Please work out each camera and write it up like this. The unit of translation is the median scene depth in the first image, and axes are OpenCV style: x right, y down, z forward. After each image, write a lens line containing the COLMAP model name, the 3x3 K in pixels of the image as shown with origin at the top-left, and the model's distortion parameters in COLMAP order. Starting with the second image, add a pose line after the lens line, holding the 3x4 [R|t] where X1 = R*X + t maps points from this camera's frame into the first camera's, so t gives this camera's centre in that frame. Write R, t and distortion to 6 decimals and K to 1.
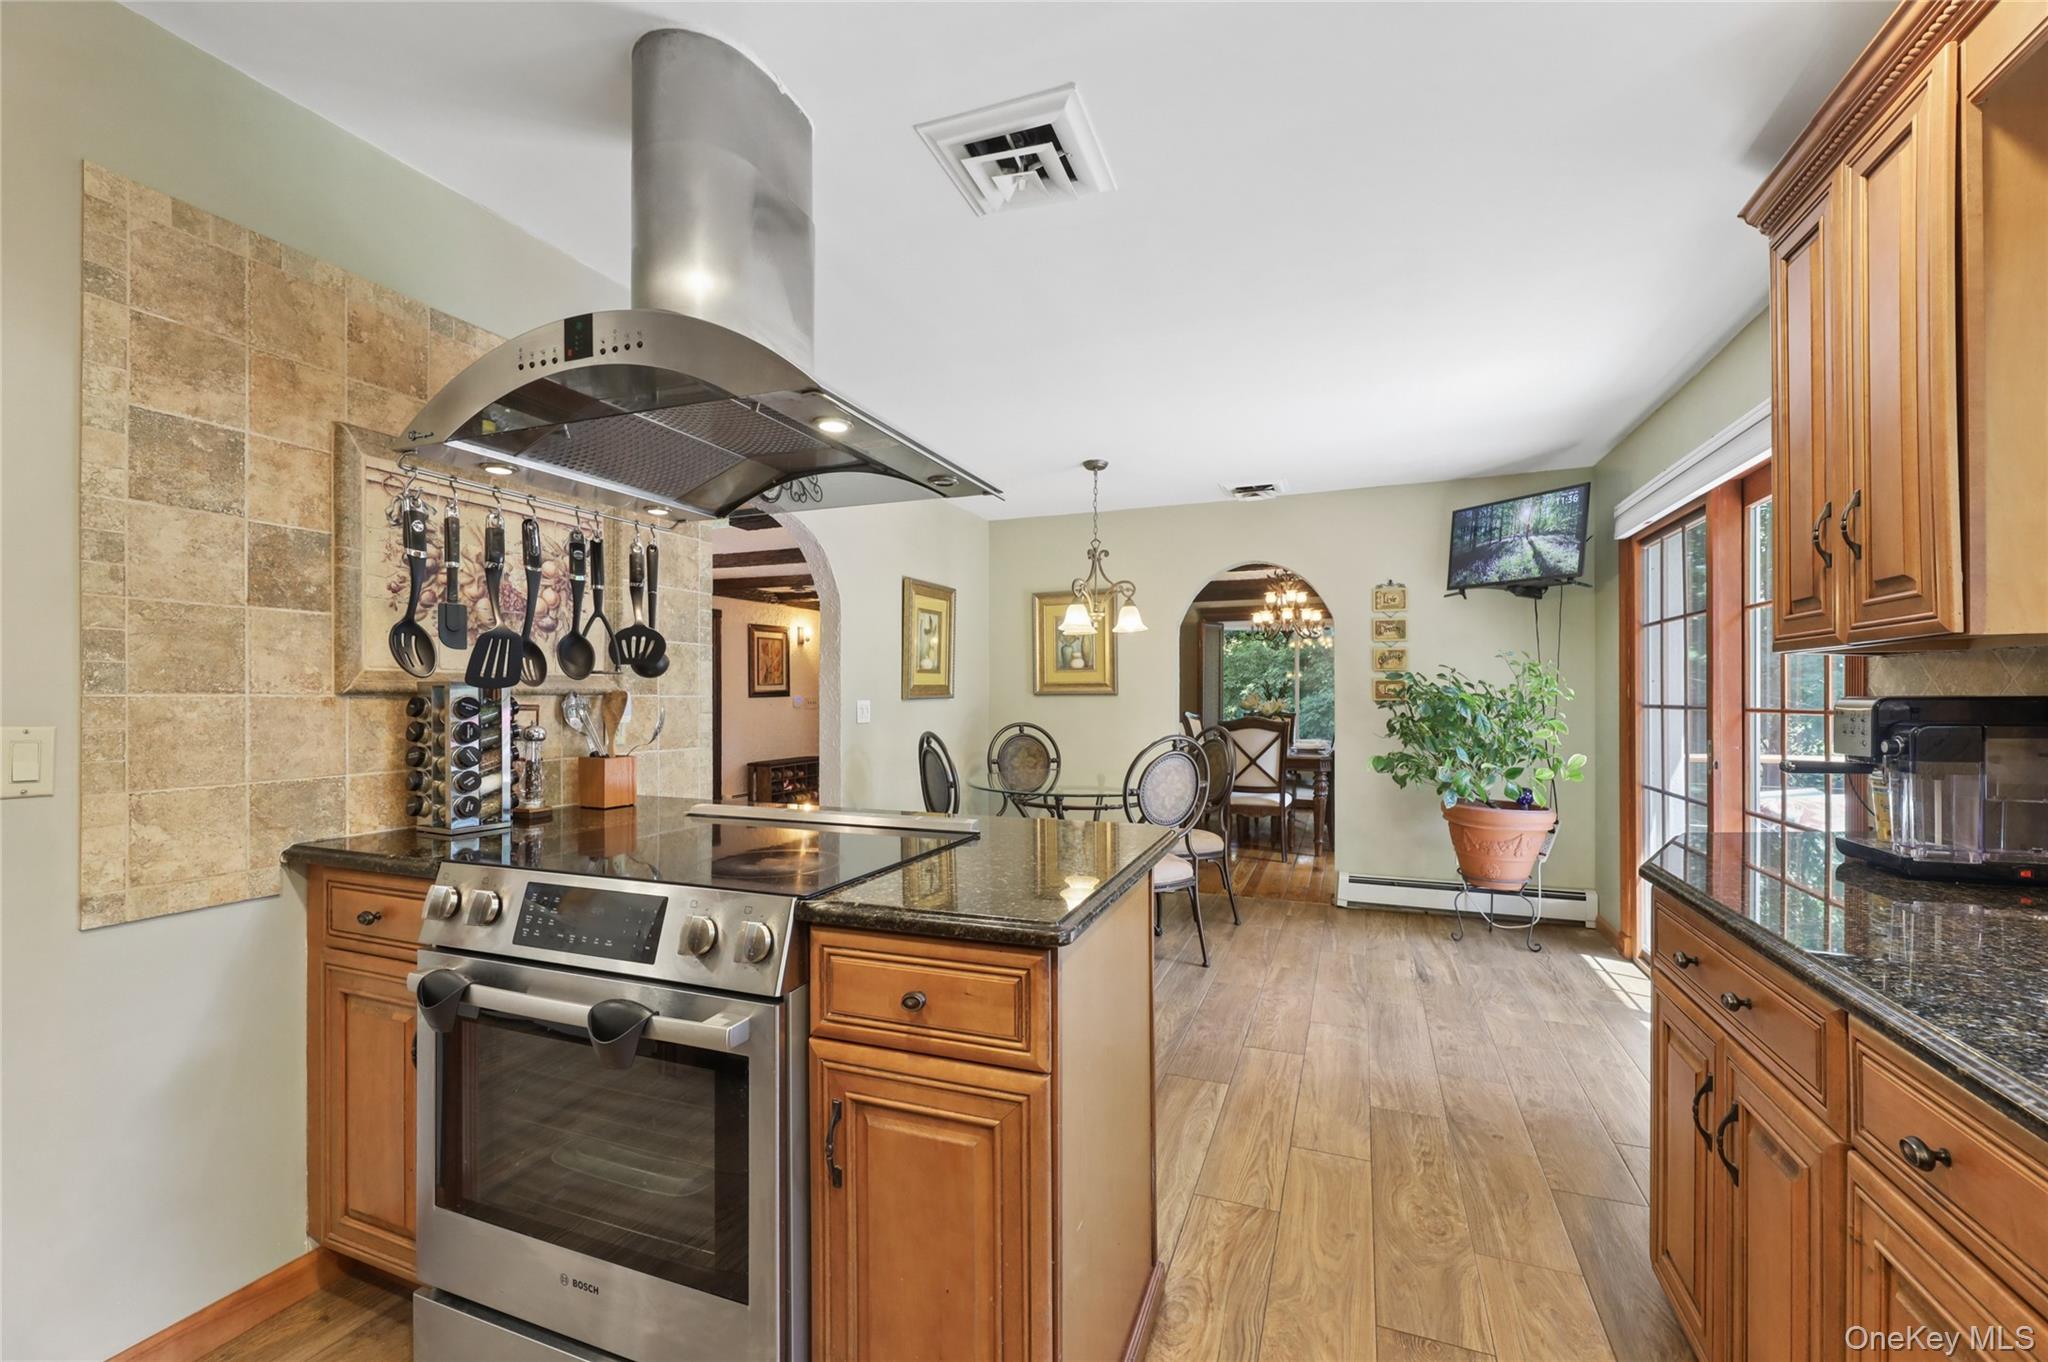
lens RADIAL K [[835.3, 0, 1020.6], [0, 835.3, 680.1], [0, 0, 1]] dist [-0.001679, -0.000755]
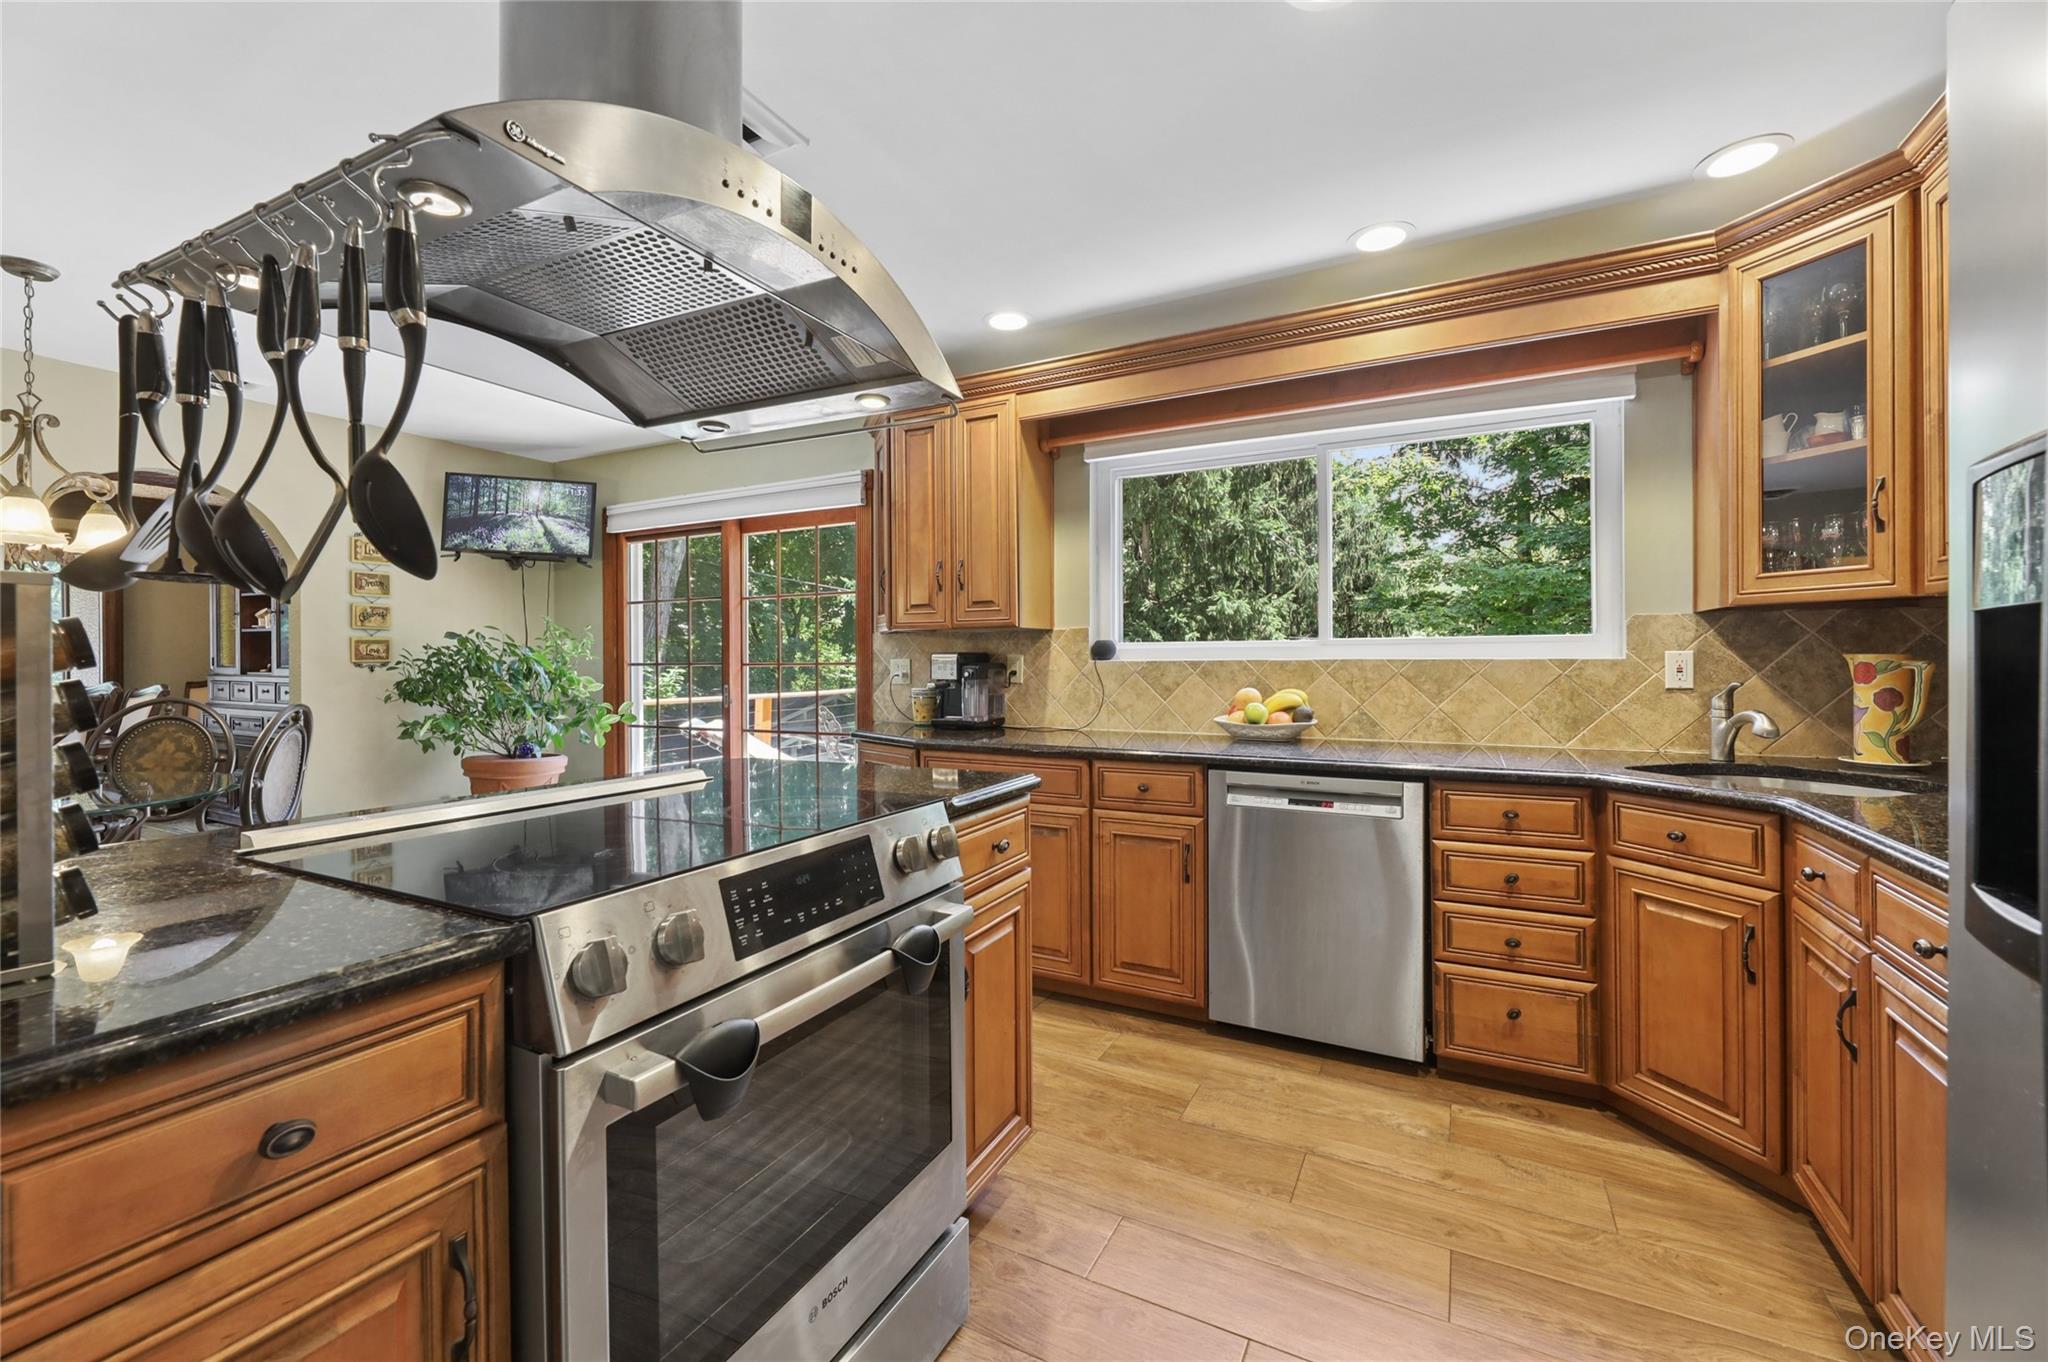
lens RADIAL K [[832.1, 0, 1027.5], [0, 832.1, 675.7], [0, 0, 1]] dist [0.000966, -0.000021]
pose [[0.095690, -0.018345, 0.995242, -0.456903], [-0.013969, 0.999707, 0.019770, 0.013470], [-0.995313, -0.015795, 0.095406, 0.230175]]
